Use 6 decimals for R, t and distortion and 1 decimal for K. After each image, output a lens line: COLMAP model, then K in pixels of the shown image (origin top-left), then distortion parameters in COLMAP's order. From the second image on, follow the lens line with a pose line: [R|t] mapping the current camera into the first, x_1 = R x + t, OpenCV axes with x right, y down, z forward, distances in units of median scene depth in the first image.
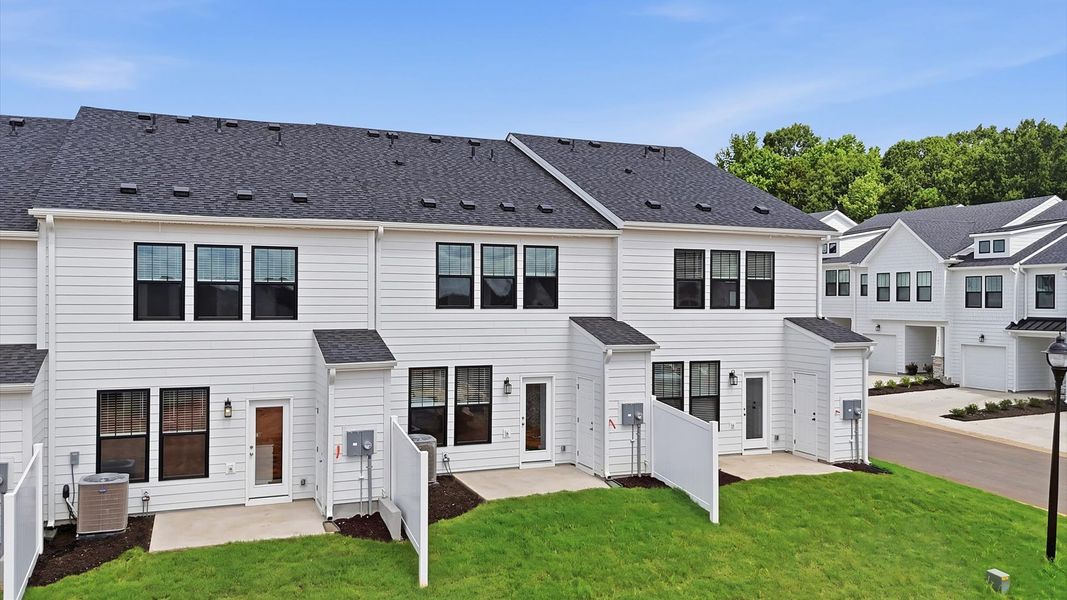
lens RADIAL K [[819.8, 0, 533.5], [0, 819.8, 300.0], [0, 0, 1]] dist [0.049844, -0.001793]
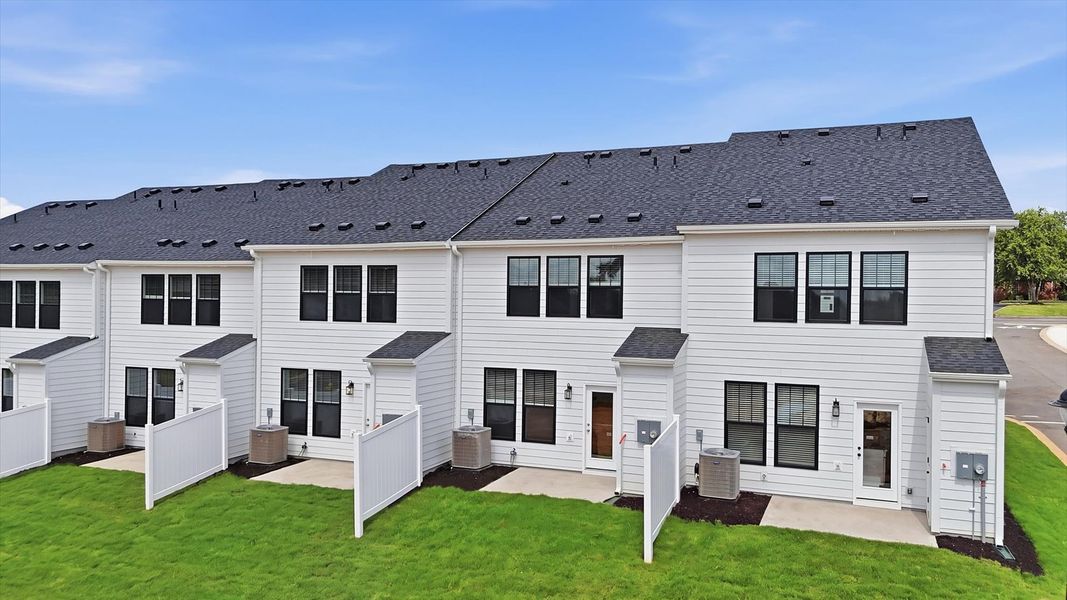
lens RADIAL K [[780.5, 0, 533.5], [0, 780.5, 300.0], [0, 0, 1]] dist [0.031547, -0.001432]
pose [[0.731975, 0.004883, -0.681314, 0.599336], [-0.008434, 0.999963, -0.001894, -0.009097], [0.681280, 0.007132, 0.731988, 0.238701]]
